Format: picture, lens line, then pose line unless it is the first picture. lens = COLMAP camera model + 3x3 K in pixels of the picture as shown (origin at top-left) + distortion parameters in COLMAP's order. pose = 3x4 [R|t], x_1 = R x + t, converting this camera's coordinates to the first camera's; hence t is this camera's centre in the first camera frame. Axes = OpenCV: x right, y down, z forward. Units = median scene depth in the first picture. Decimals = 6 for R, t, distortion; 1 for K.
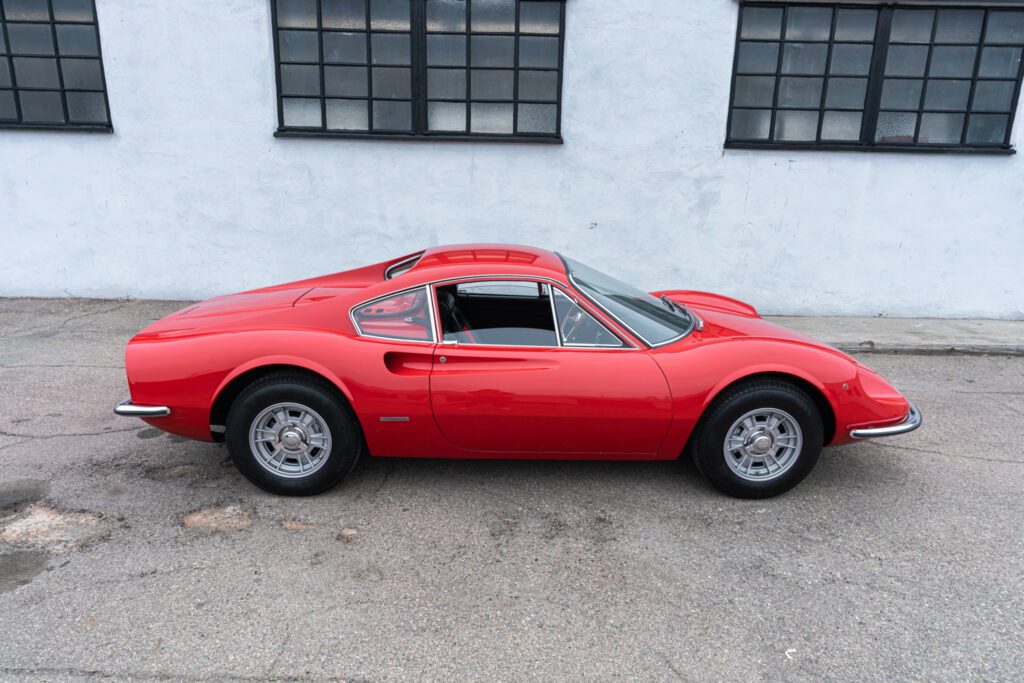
lens RADIAL K [[650.2, 0, 510.7], [0, 650.2, 342.8], [0, 0, 1]] dist [-0.002391, 0.006697]
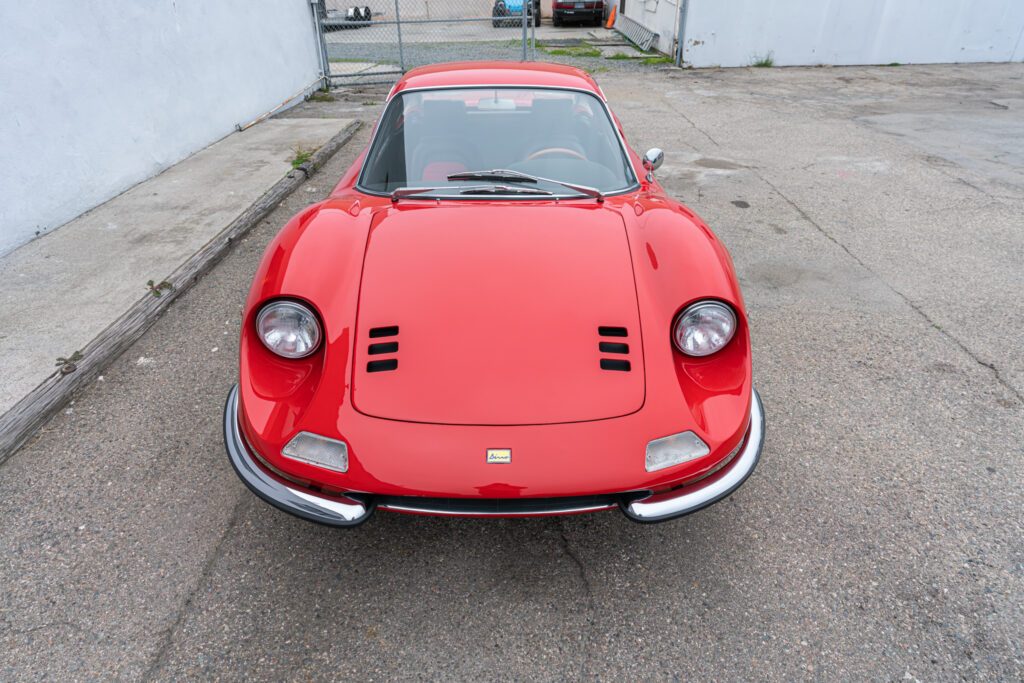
lens RADIAL K [[602.5, 0, 511.7], [0, 602.5, 346.1], [0, 0, 1]] dist [-0.003580, 0.005850]
pose [[0.006343, -0.537640, 0.843151, 0.062853], [0.264733, 0.813987, 0.517051, -0.141574], [-0.964301, 0.219930, 0.147494, 0.584482]]
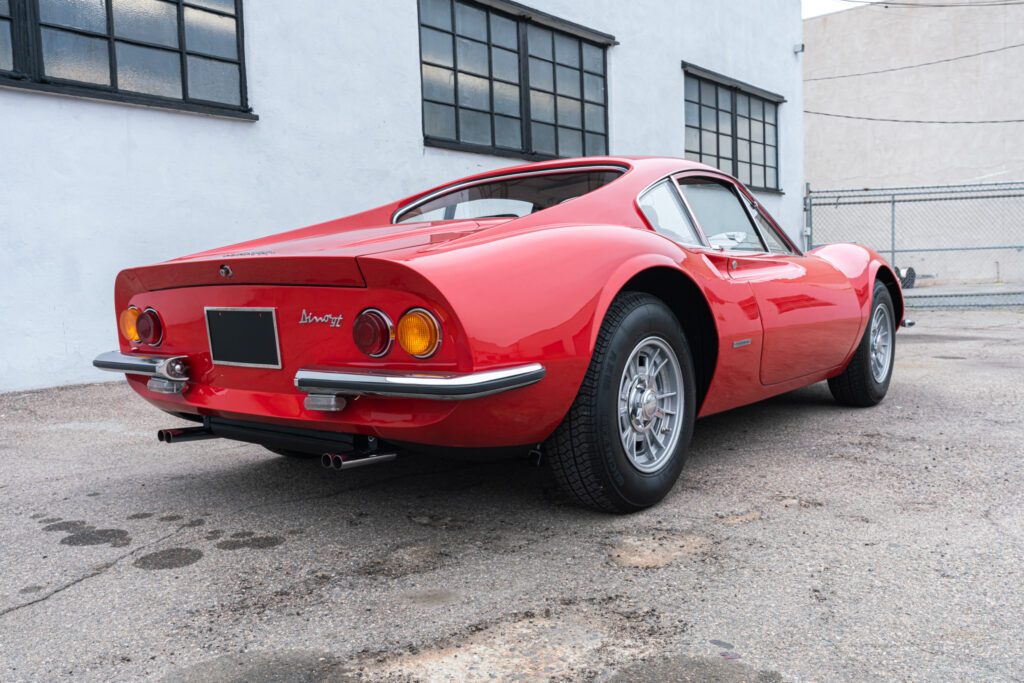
lens RADIAL K [[872.5, 0, 504.9], [0, 872.5, 348.2], [0, 0, 1]] dist [0.012100, -0.002360]
pose [[0.638120, -0.099837, 0.763437, -0.502292], [0.240862, 0.967674, -0.074779, 0.062314], [-0.731293, 0.231601, 0.641539, 0.277672]]
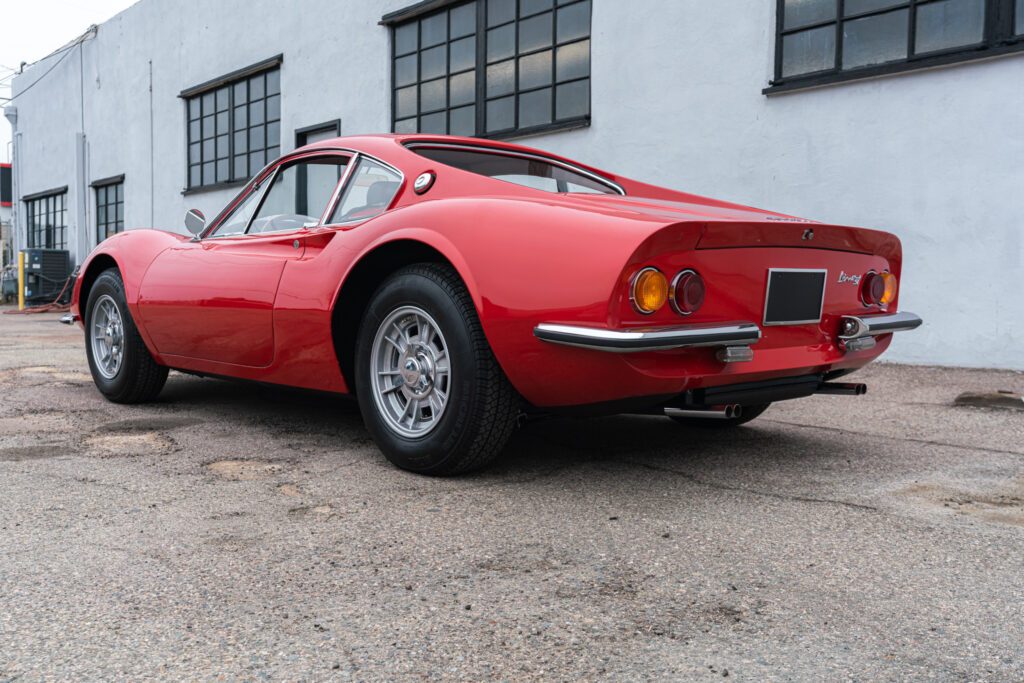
lens RADIAL K [[977.4, 0, 508.2], [0, 977.4, 345.5], [0, 0, 1]] dist [0.015108, 0.000000]
pose [[0.653151, 0.027769, -0.756718, 0.227286], [-0.189050, 0.973662, -0.127446, 0.105246], [0.733249, 0.226299, 0.641198, 0.247961]]
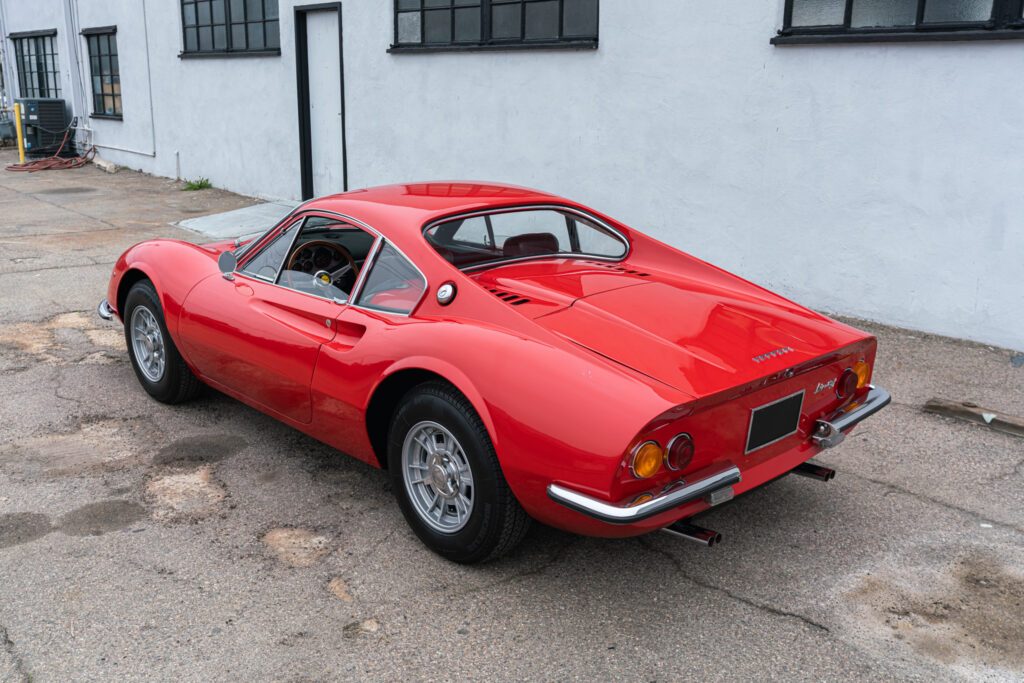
lens RADIAL K [[977.4, 0, 511.7], [0, 977.4, 347.3], [0, 0, 1]] dist [0.015108, 0.000000]
pose [[0.655368, 0.183624, -0.732650, 0.250290], [-0.189593, 0.978936, 0.075757, -0.045967], [0.731128, 0.089256, 0.676377, 0.178166]]
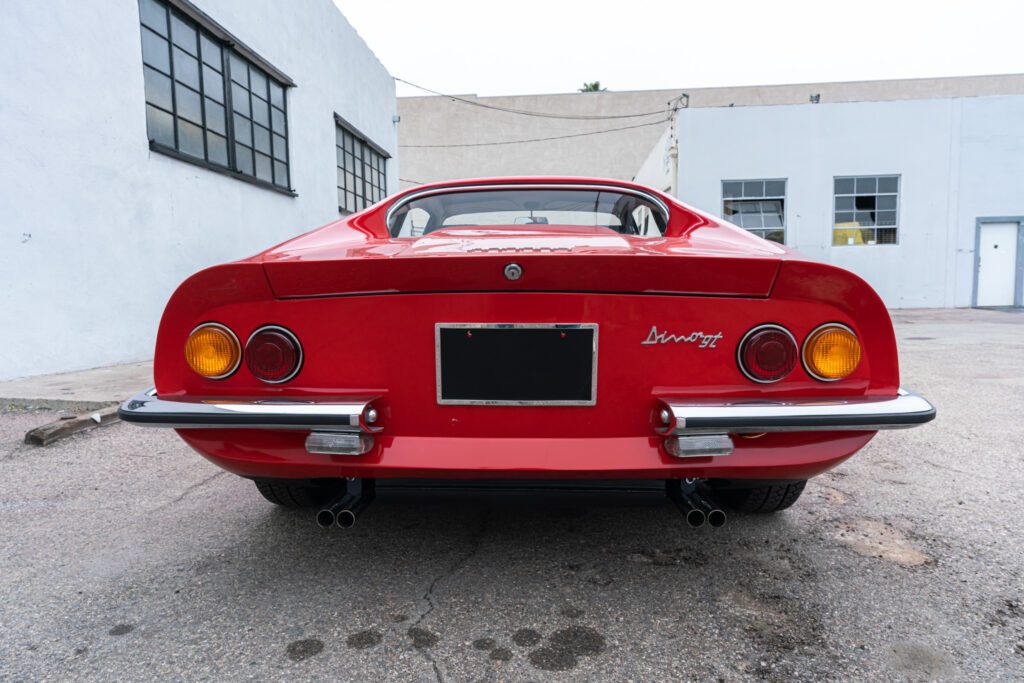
lens RADIAL K [[648.6, 0, 514.3], [0, 648.6, 348.2], [0, 0, 1]] dist [-0.001455, 0.004197]
pose [[0.066288, -0.118740, 0.990710, -0.485568], [0.268616, 0.958362, 0.096890, -0.019930], [-0.960964, 0.259698, 0.095423, 0.572354]]
